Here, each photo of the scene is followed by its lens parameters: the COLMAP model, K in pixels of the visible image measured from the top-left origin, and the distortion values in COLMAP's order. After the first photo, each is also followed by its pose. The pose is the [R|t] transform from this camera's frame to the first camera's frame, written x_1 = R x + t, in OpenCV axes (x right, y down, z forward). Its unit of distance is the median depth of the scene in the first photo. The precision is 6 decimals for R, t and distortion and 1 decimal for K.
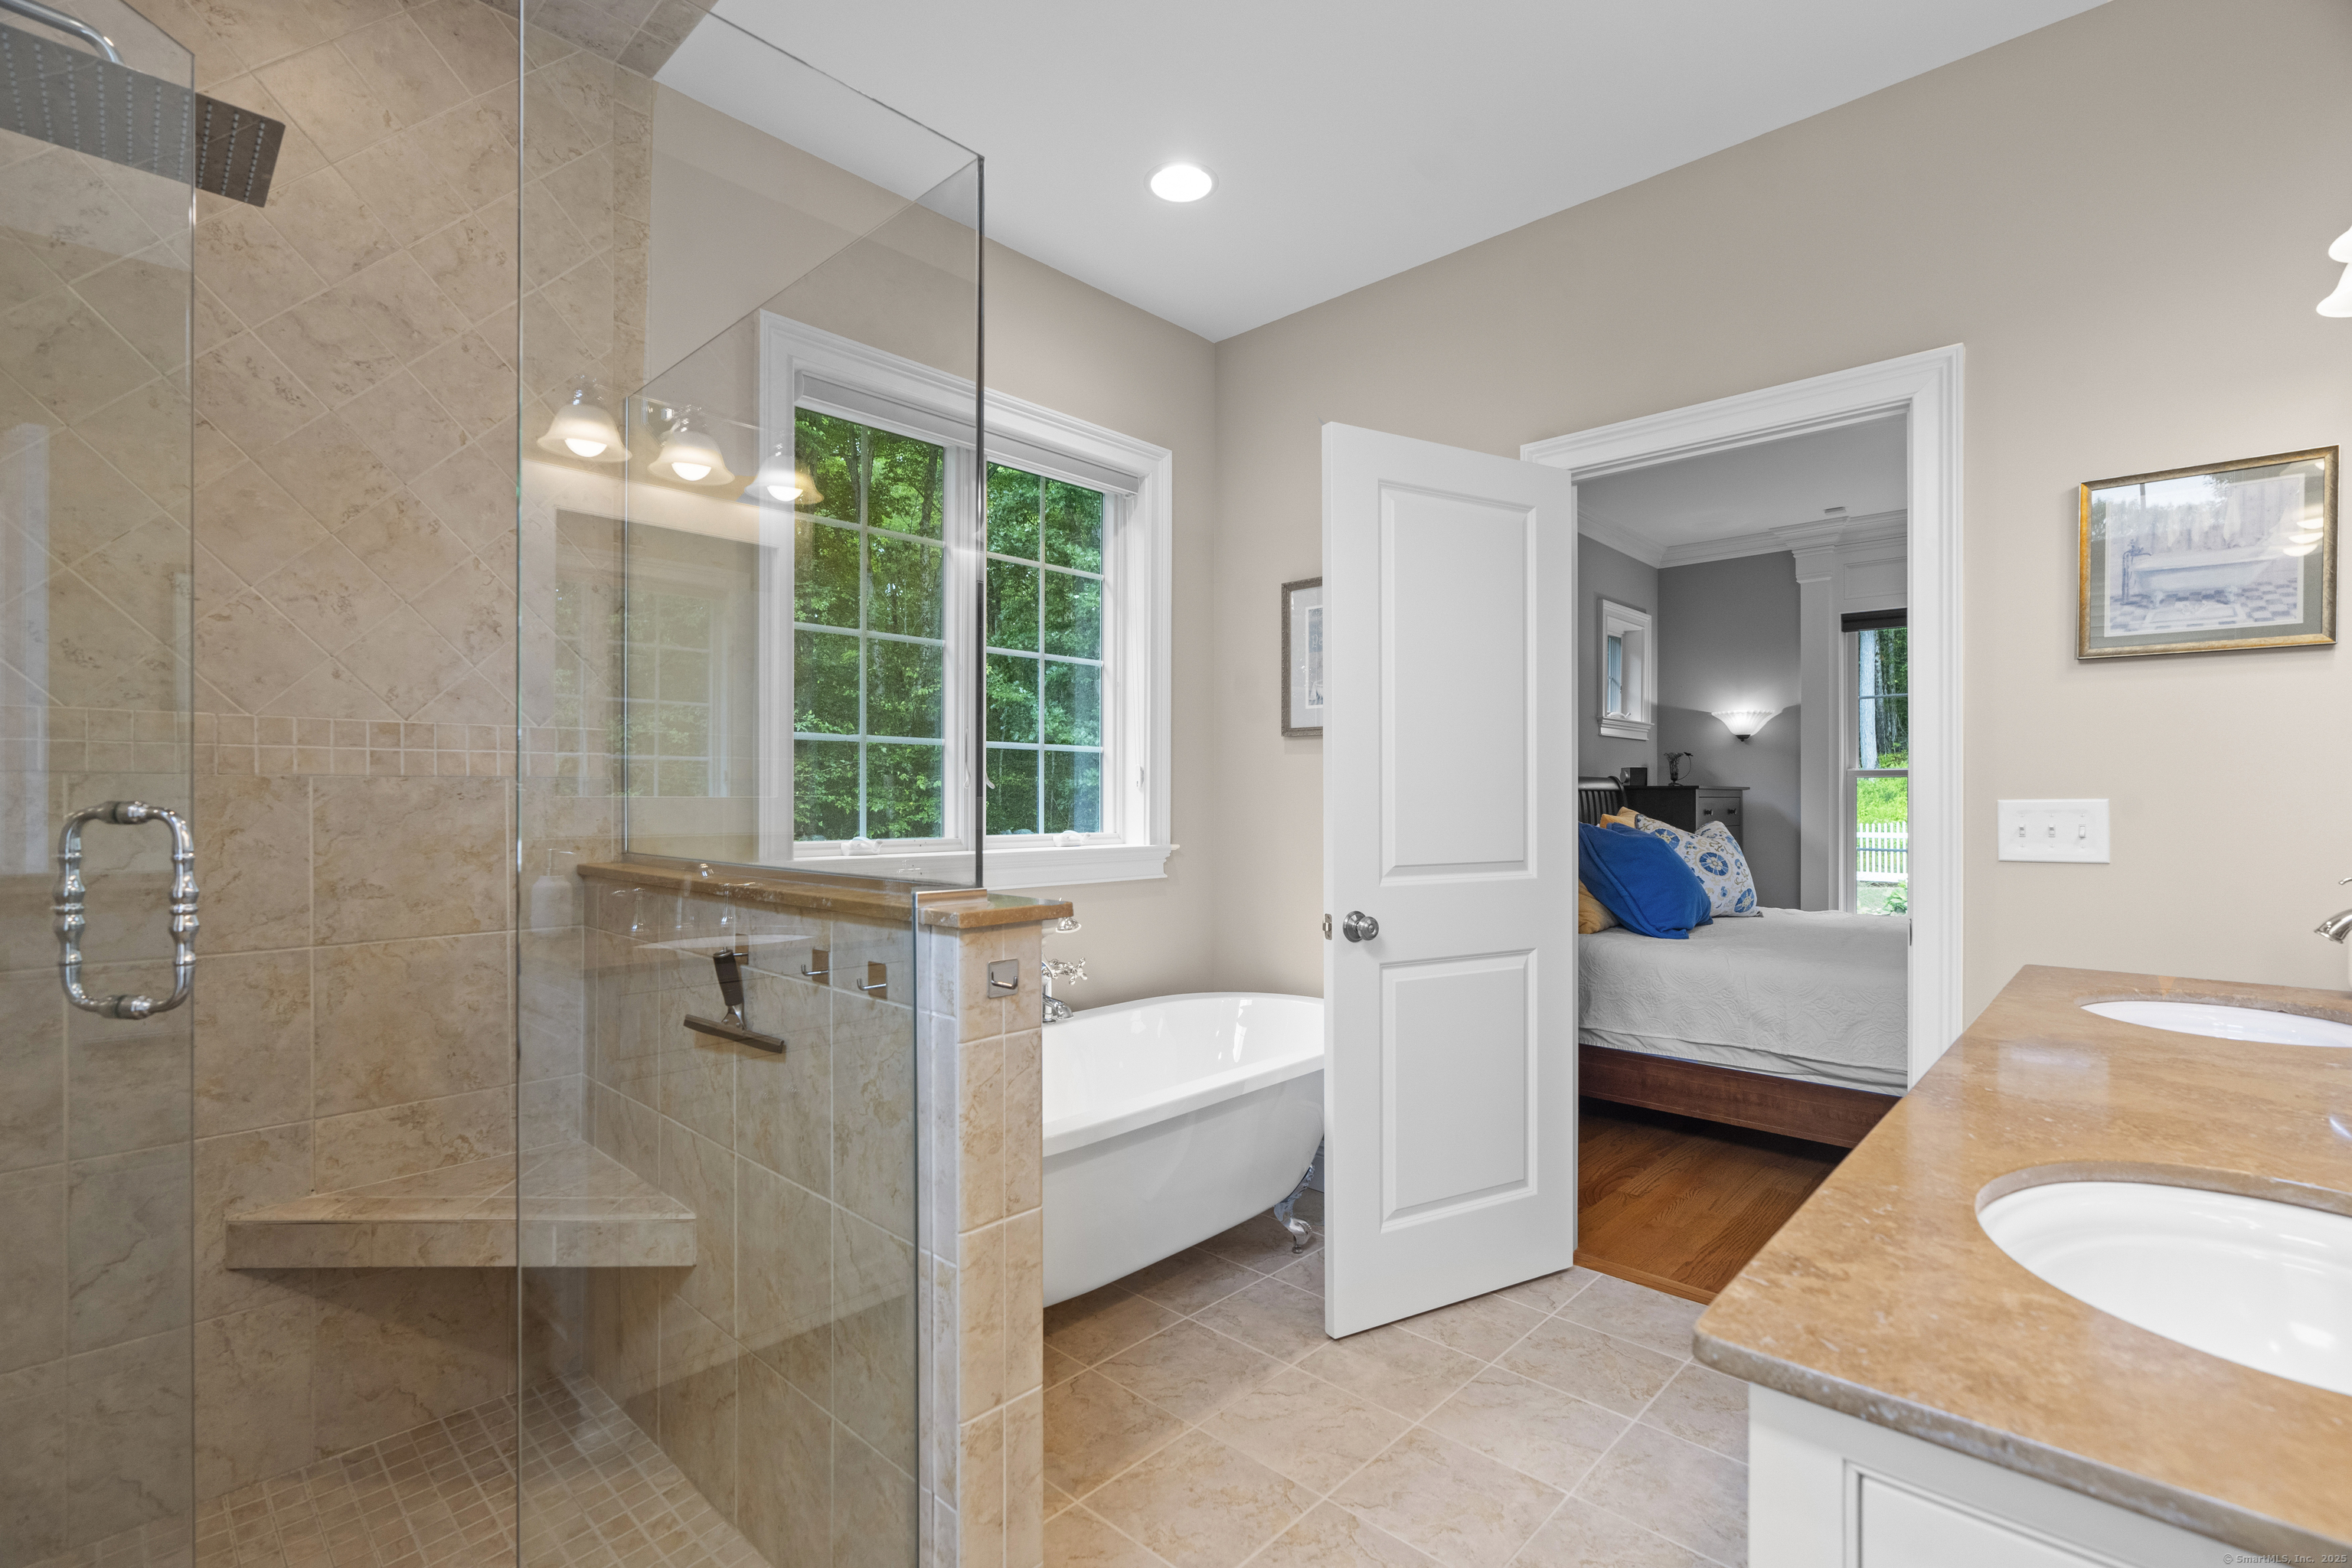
lens RADIAL K [[1063.2, 0, 1180.9], [0, 1063.2, 802.8], [0, 0, 1]] dist [-0.009428, 0.004748]
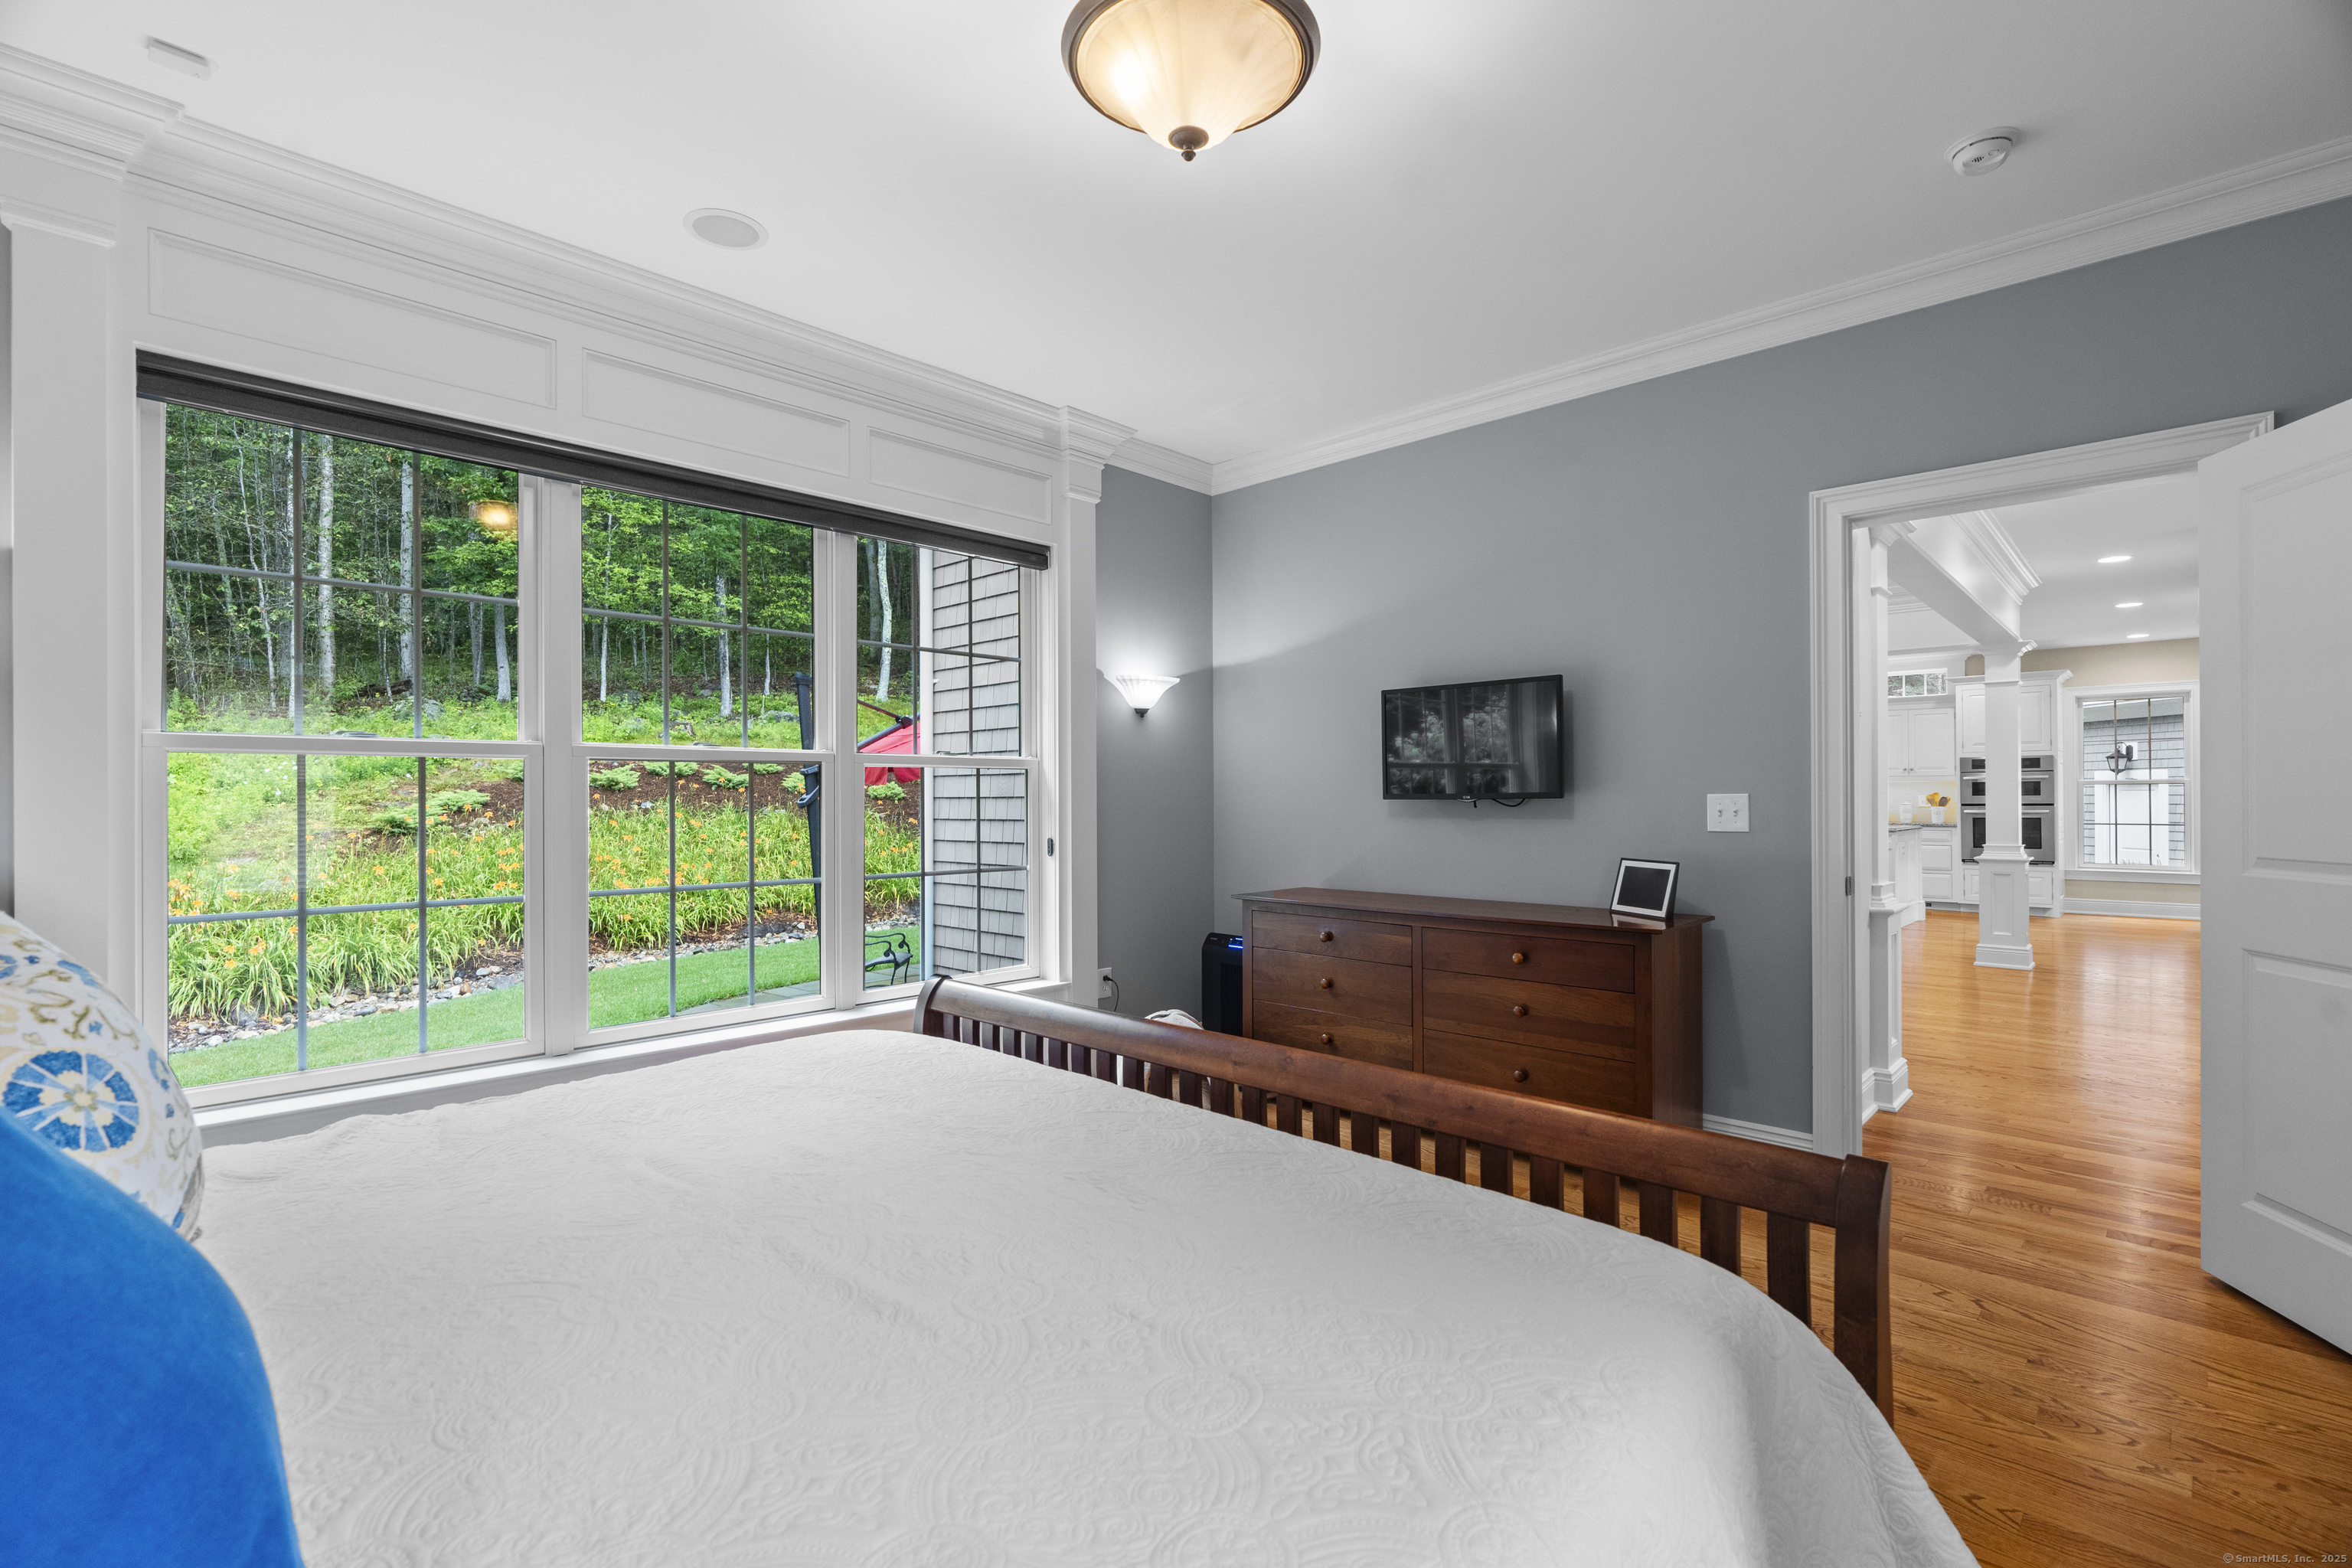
lens RADIAL K [[1063.2, 0, 1176.8], [0, 1063.2, 792.3], [0, 0, 1]] dist [-0.009428, 0.004748]
pose [[0.015601, 0.000890, 0.999878, 0.221364], [0.007404, 0.999972, -0.001006, -0.003726], [-0.999851, 0.007418, 0.015594, 0.593643]]
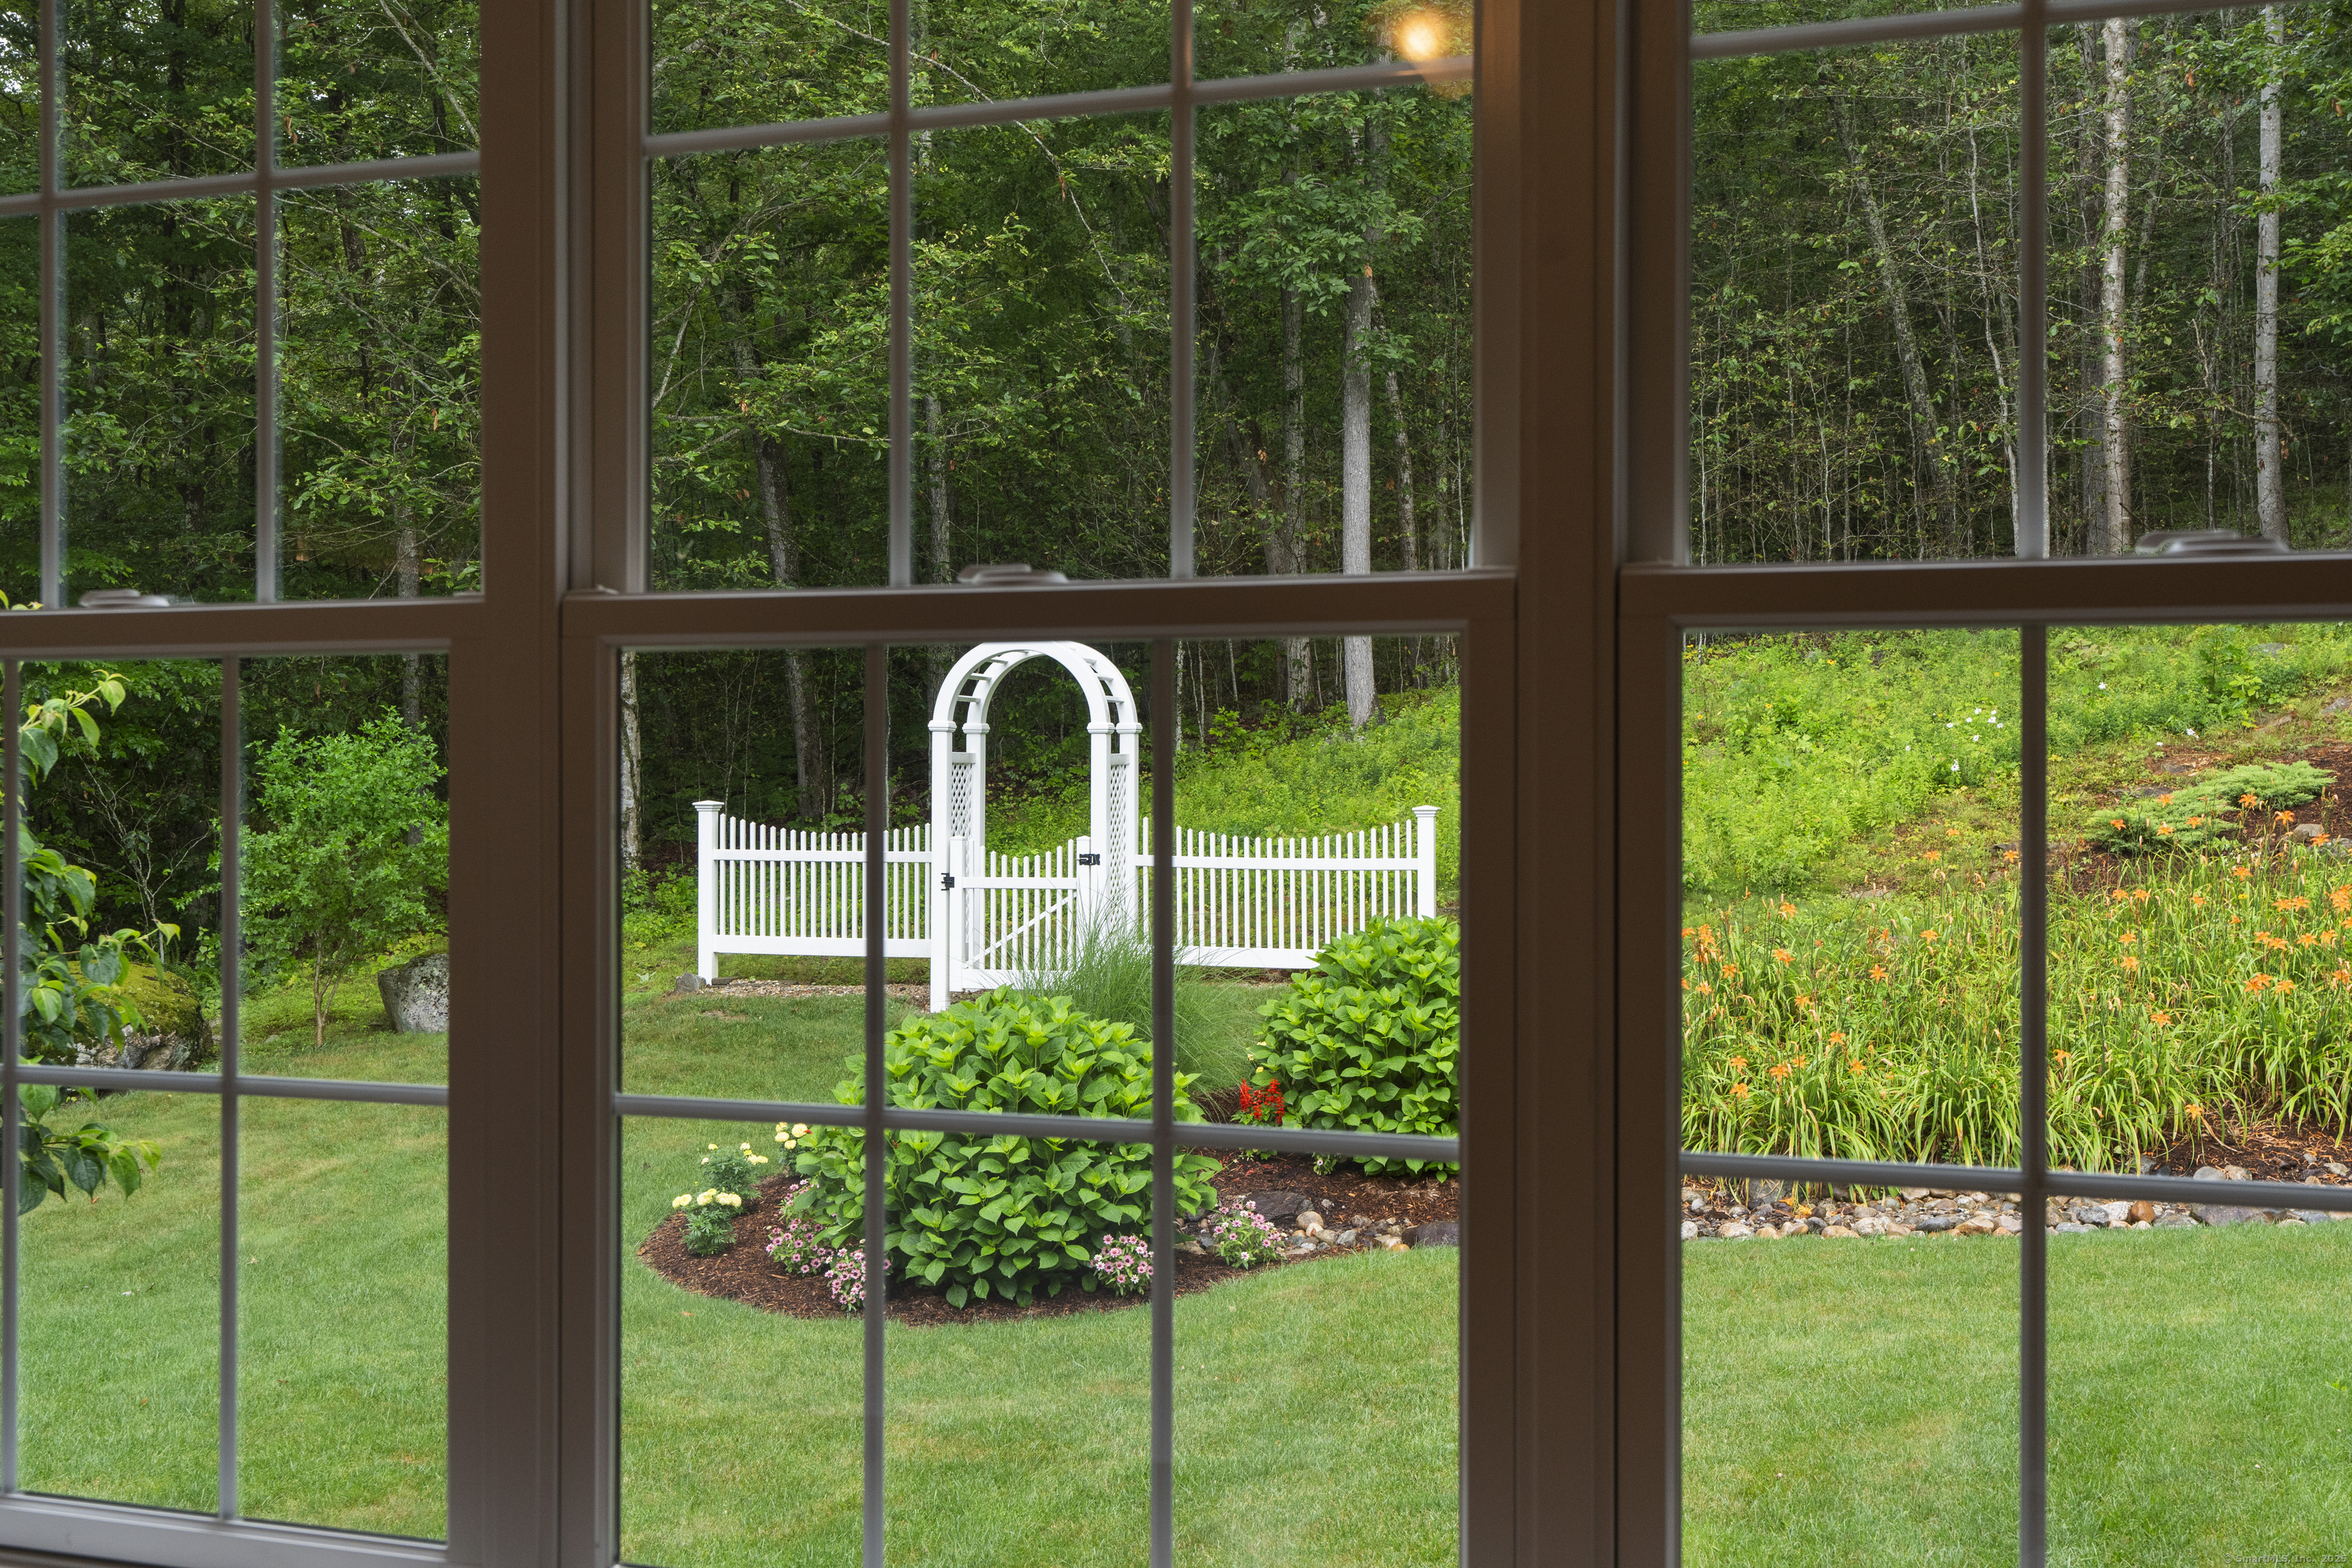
lens RADIAL K [[2294.5, 0, 1175.1], [0, 2294.5, 782.3], [0, 0, 1]] dist [0.047040, 0.000000]
pose [[0.905775, -0.002174, 0.423754, 0.679722], [0.003026, 0.999995, -0.001338, -0.001944], [-0.423749, 0.002495, 0.905776, 0.553611]]
